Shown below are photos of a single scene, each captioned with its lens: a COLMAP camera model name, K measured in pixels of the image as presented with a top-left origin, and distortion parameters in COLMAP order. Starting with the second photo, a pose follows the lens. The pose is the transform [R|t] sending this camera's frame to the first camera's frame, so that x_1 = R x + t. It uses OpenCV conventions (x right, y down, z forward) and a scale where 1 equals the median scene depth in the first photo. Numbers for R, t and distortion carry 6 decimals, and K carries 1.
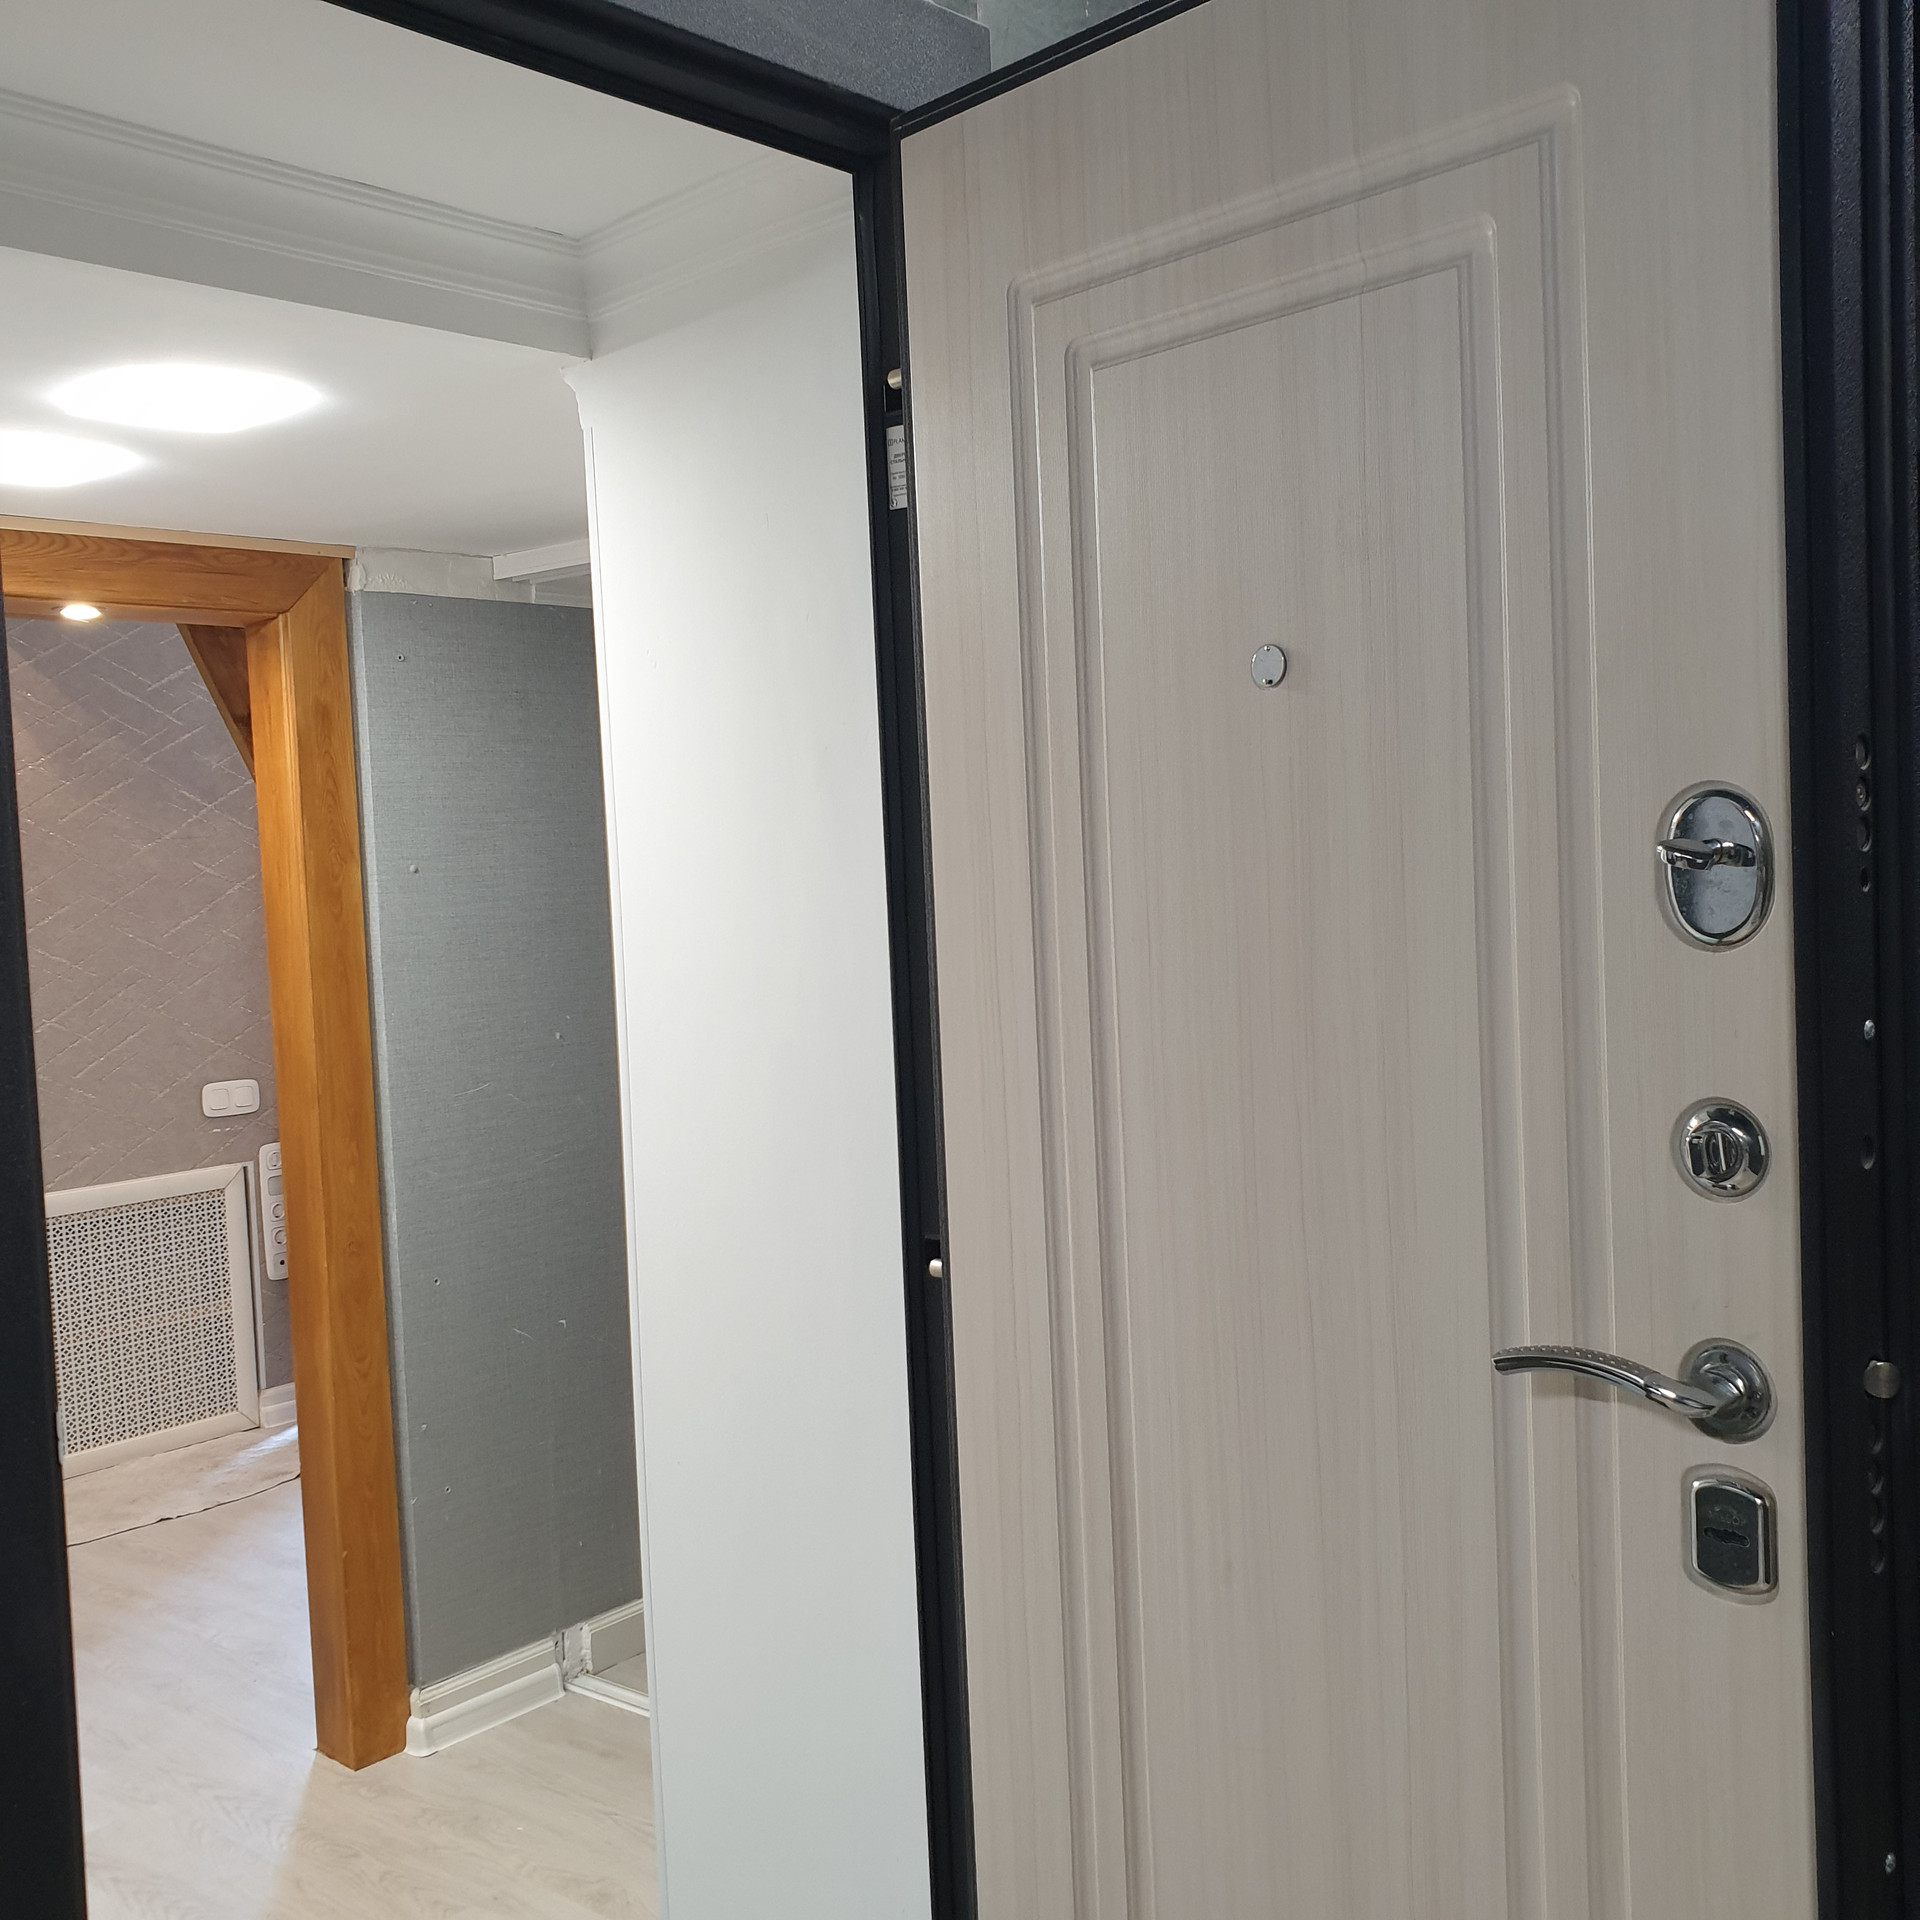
lens RADIAL K [[2000.4, 0, 960.0], [0, 2000.4, 960.0], [0, 0, 1]] dist [0.130948, -0.330531]
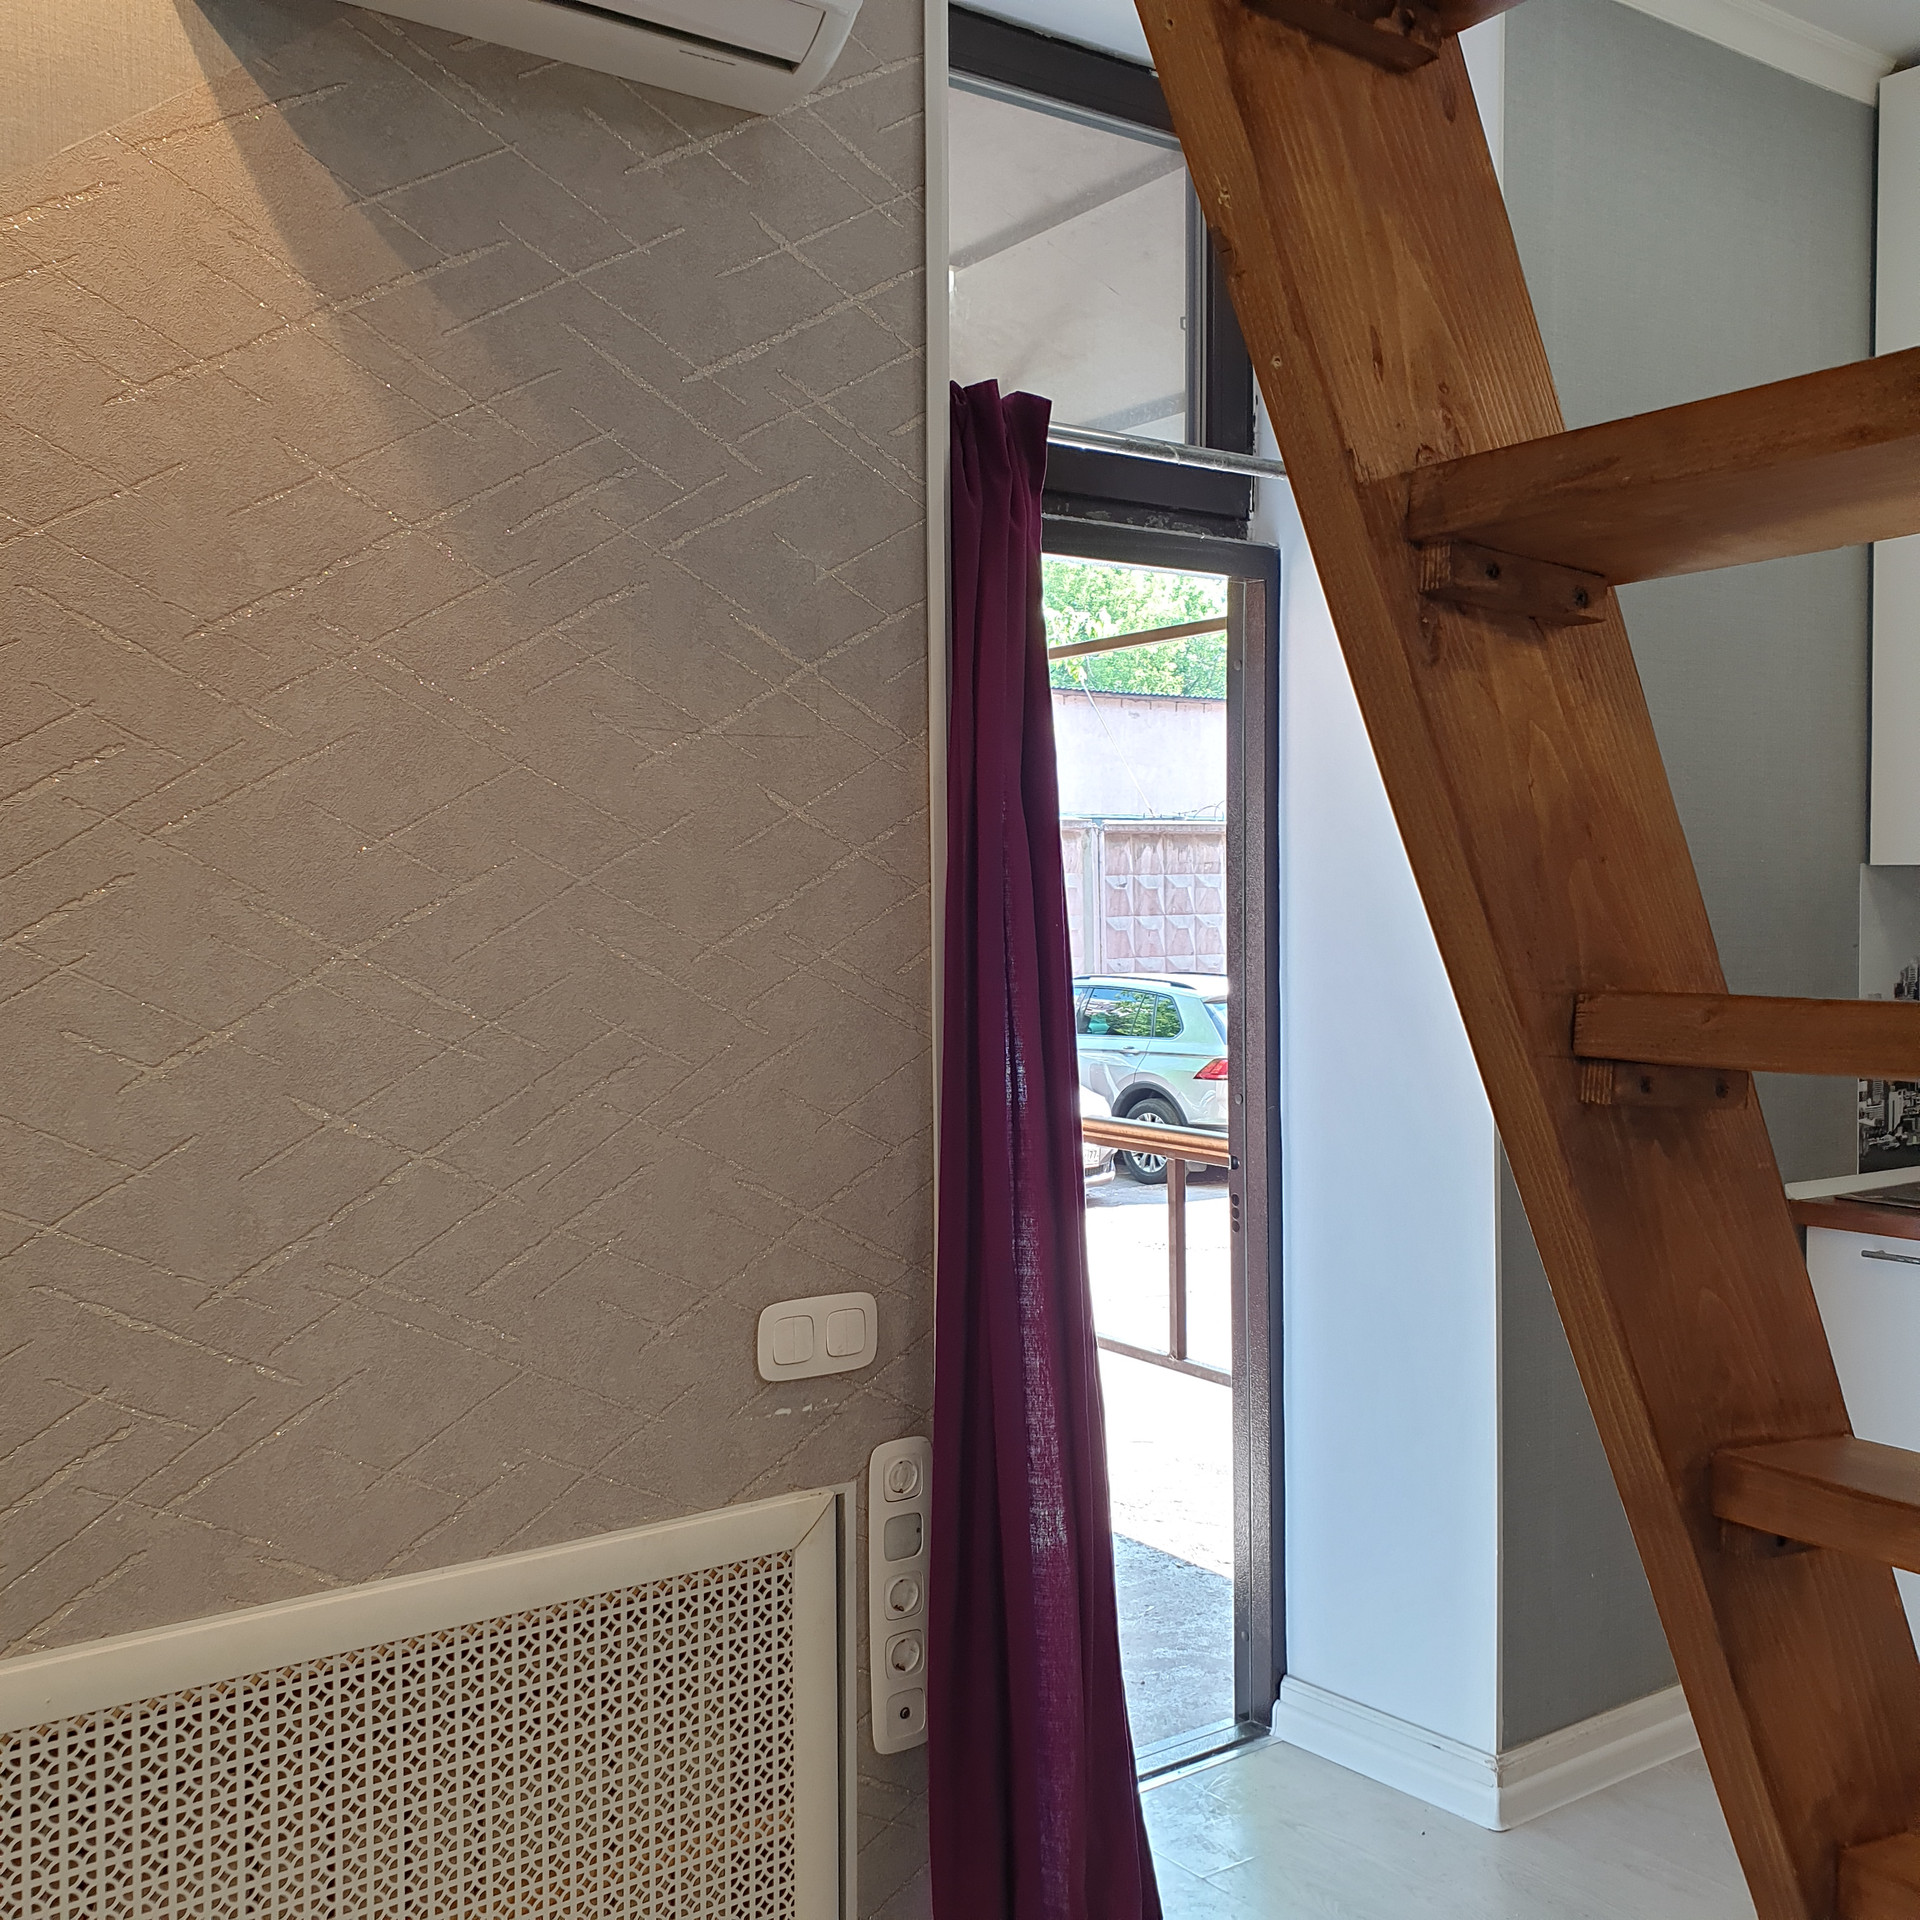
lens RADIAL K [[2000.4, 0, 960.0], [0, 2000.4, 960.0], [0, 0, 1]] dist [0.130948, -0.330531]
pose [[0.973177, 0.047768, -0.225044, -0.238374], [-0.050326, 0.998717, -0.005640, -0.011415], [0.224486, 0.016814, 0.974332, 0.587810]]
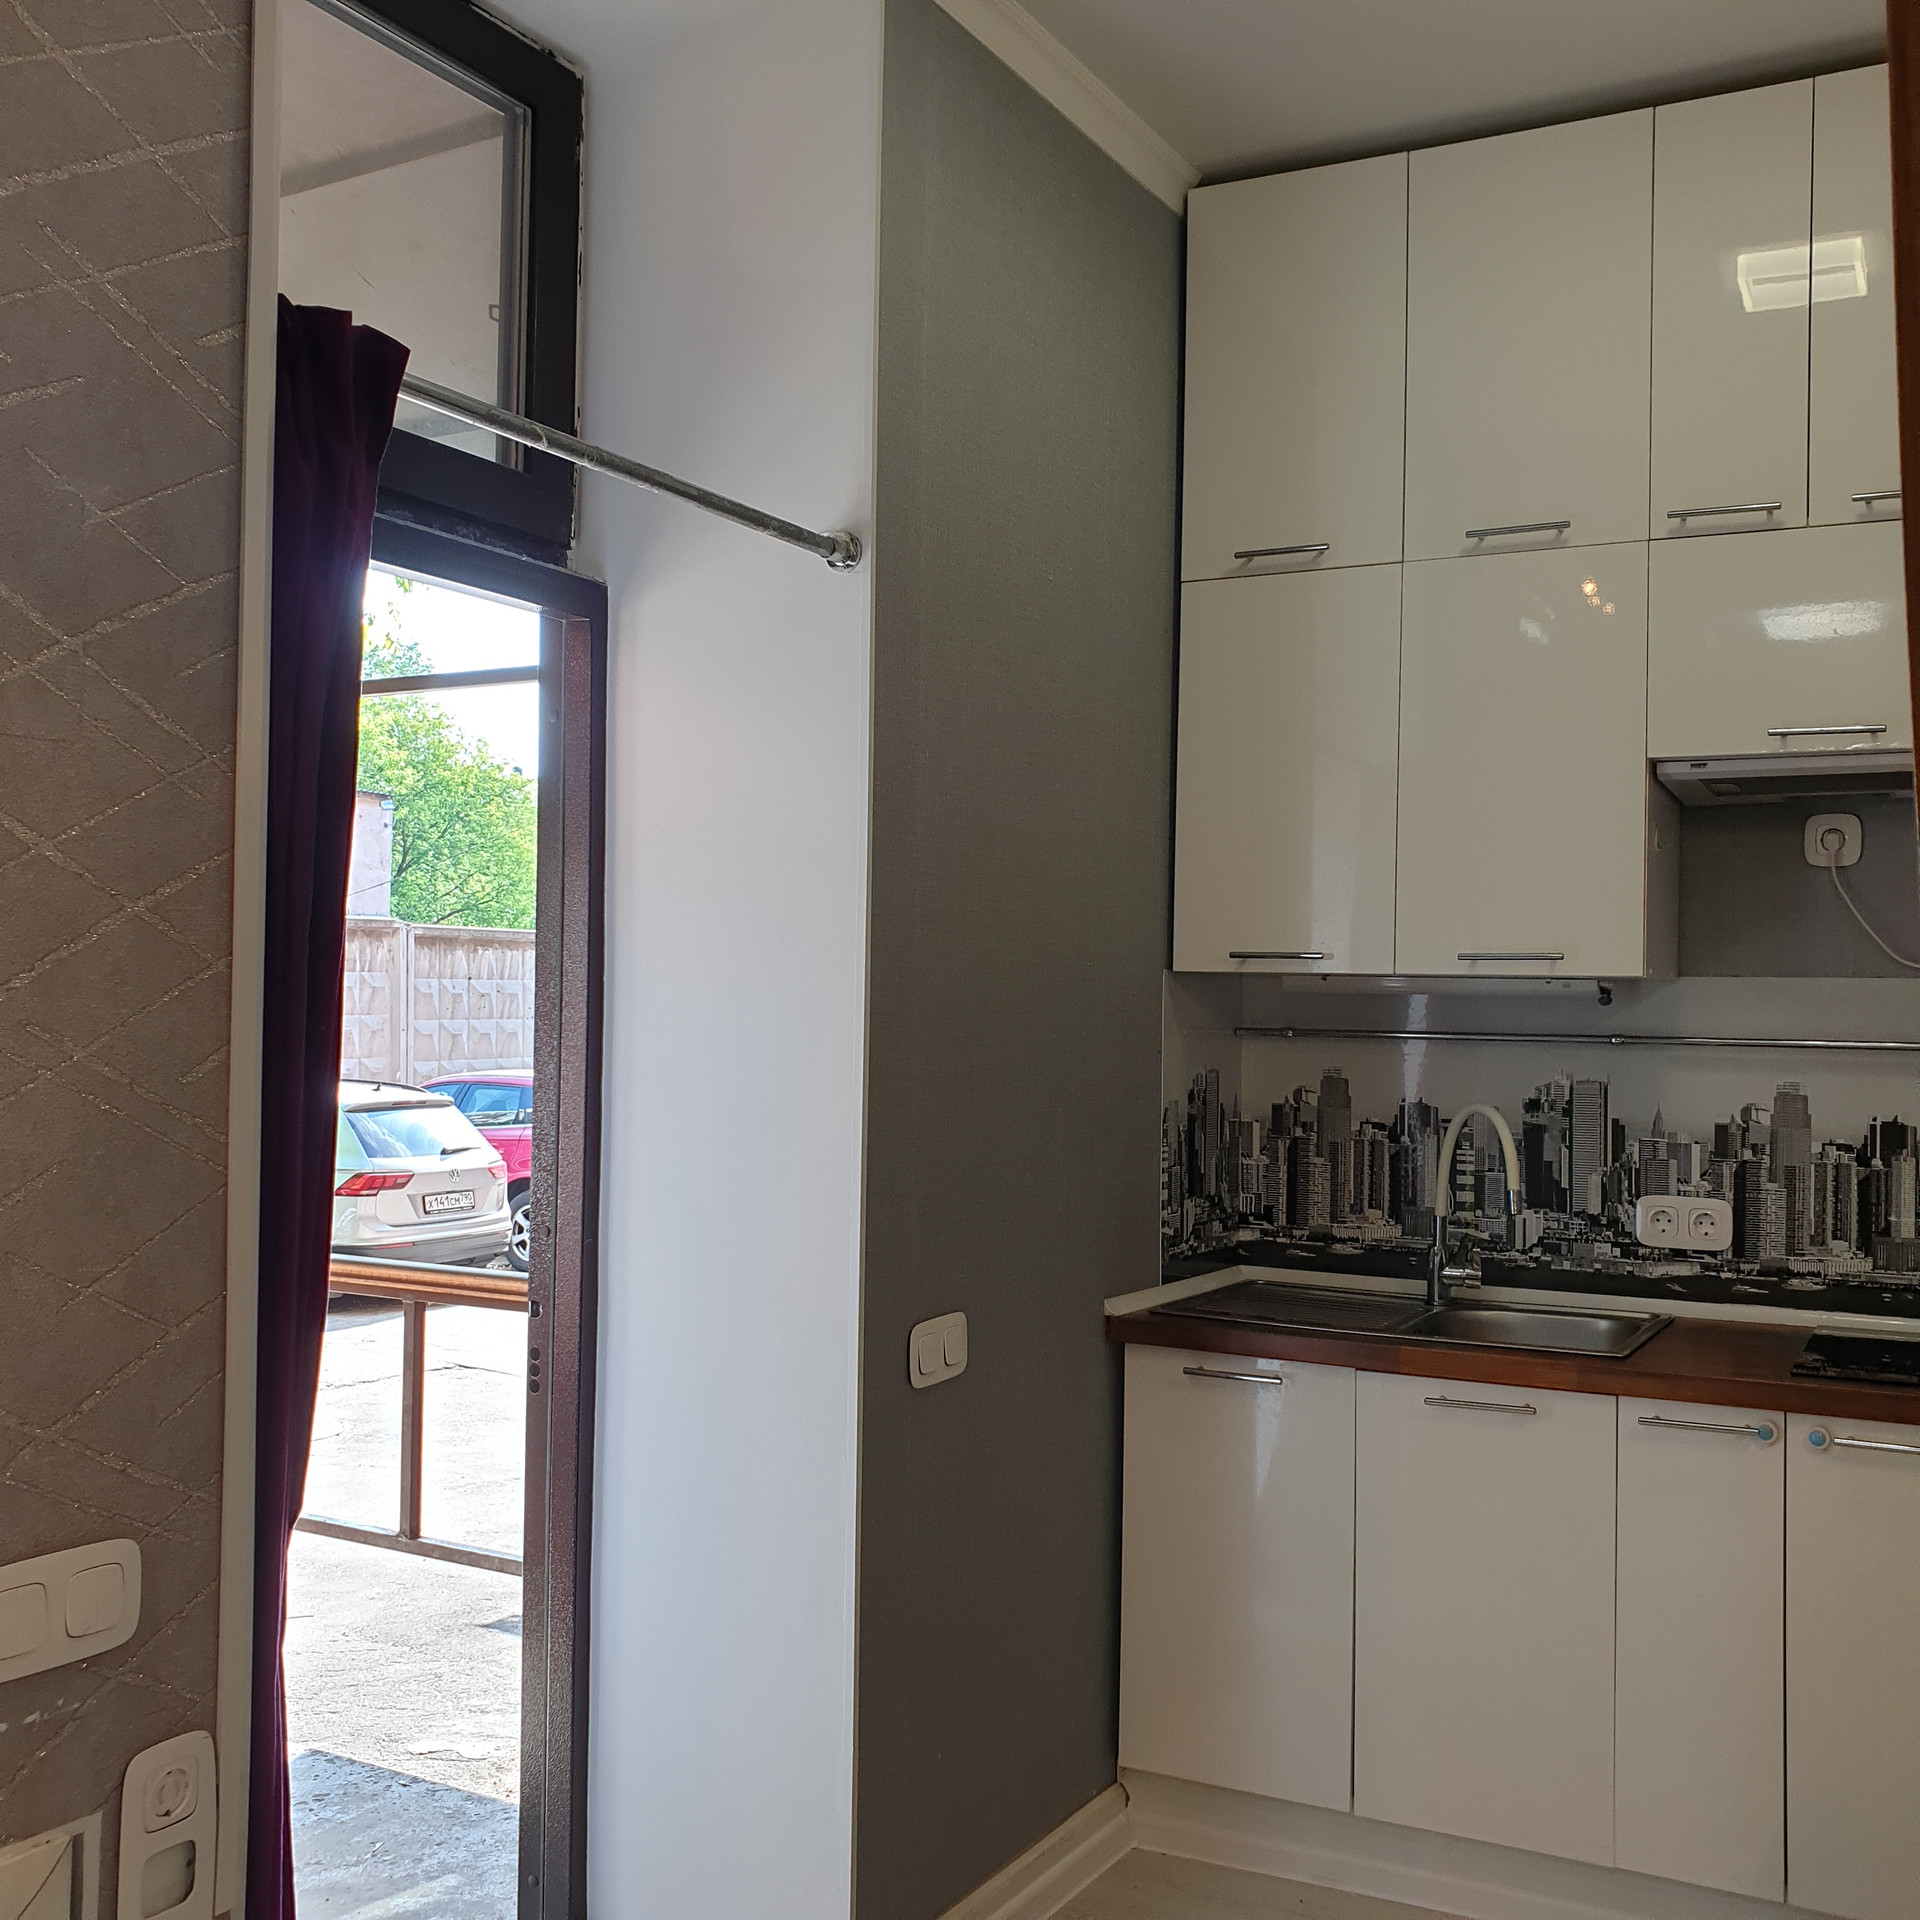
lens RADIAL K [[1965.6, 0, 960.0], [0, 1965.6, 960.0], [0, 0, 1]] dist [-0.024197, 0.044234]
pose [[0.971672, 0.062049, 0.228041, -0.303162], [-0.044191, 0.995602, -0.082604, -0.009206], [-0.232164, 0.070186, 0.970141, 0.684554]]
